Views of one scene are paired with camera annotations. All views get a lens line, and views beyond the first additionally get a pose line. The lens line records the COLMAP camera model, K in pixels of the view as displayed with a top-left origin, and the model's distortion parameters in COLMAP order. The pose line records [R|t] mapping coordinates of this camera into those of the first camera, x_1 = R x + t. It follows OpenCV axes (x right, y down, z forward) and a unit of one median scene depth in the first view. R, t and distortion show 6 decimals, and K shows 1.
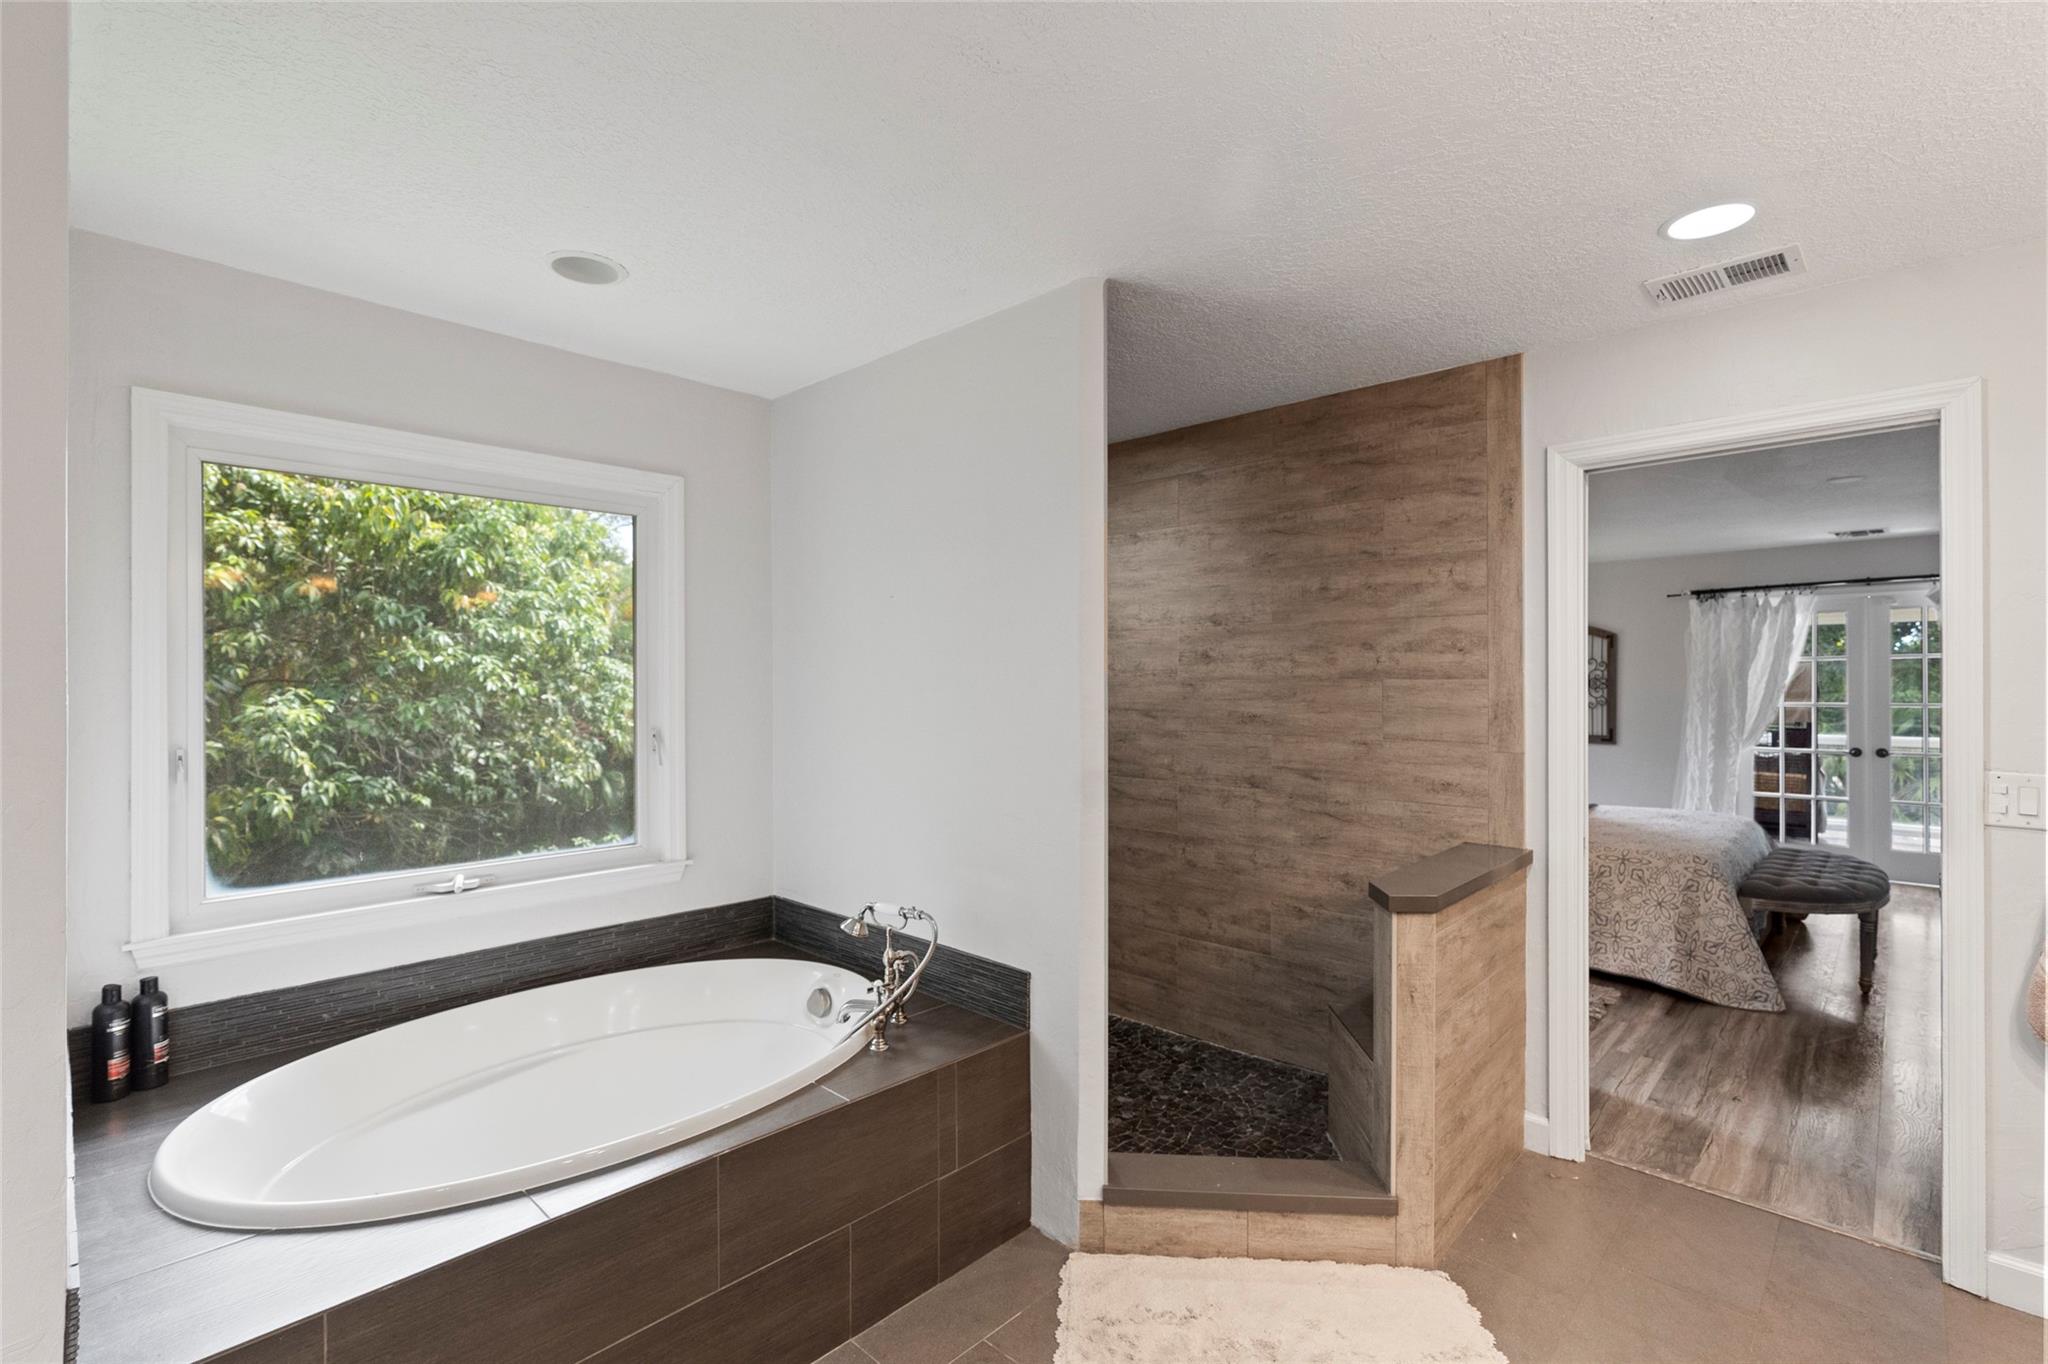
lens RADIAL K [[932.9, 0, 1018.7], [0, 932.9, 684.3], [0, 0, 1]] dist [-0.010417, 0.004812]
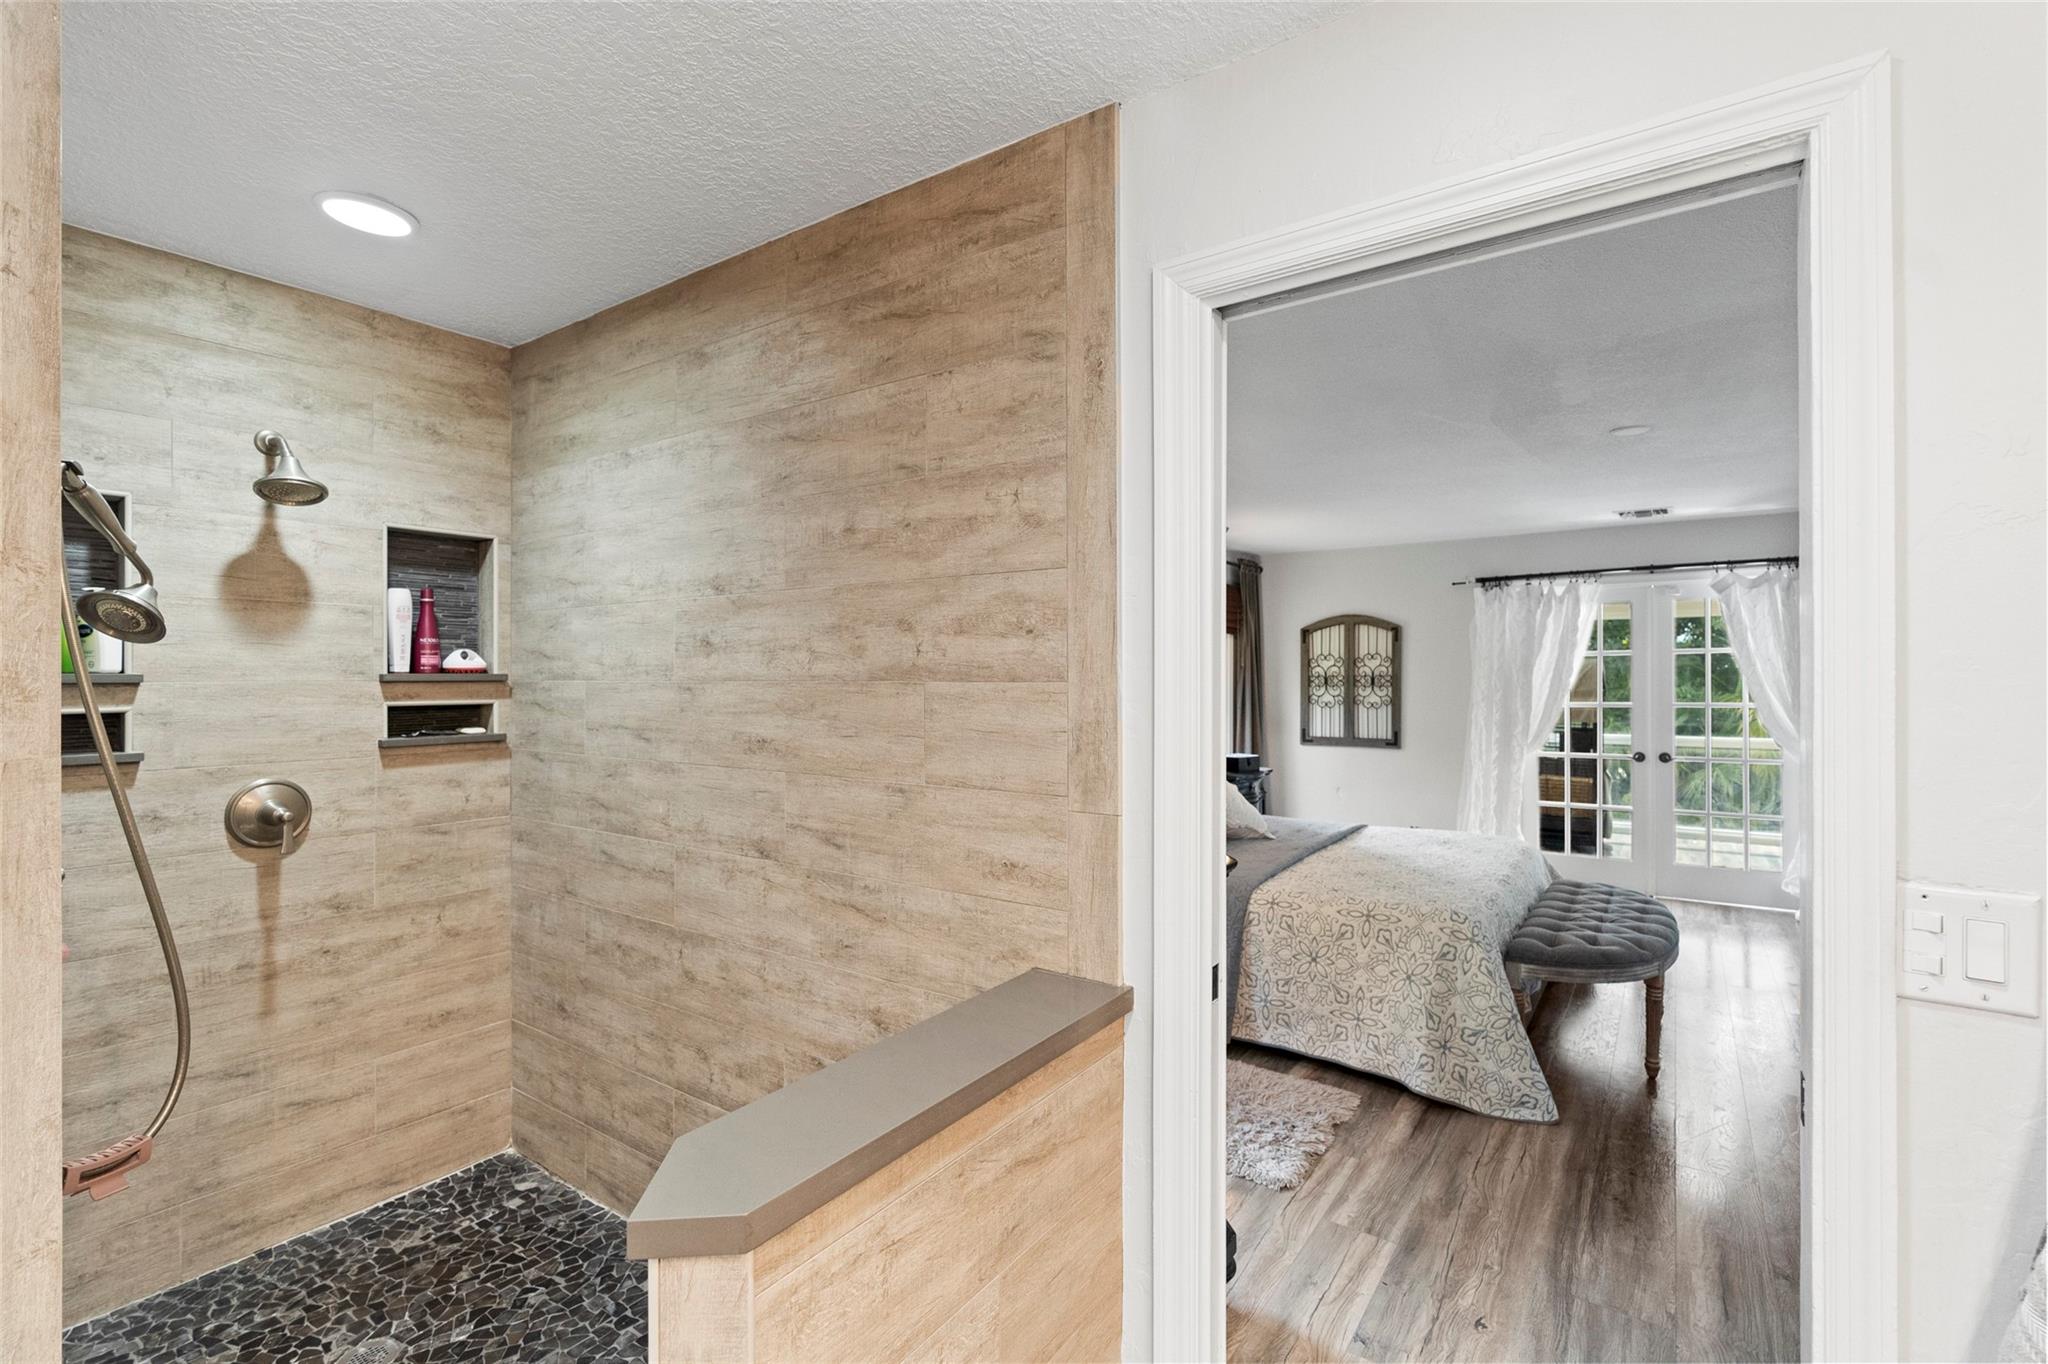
lens RADIAL K [[932.9, 0, 1015.8], [0, 932.9, 681.5], [0, 0, 1]] dist [-0.010417, 0.004812]
pose [[0.989516, -0.000624, 0.144421, 0.326908], [0.000273, 0.999997, 0.002450, -0.006398], [-0.144422, -0.002385, 0.989513, 0.369505]]
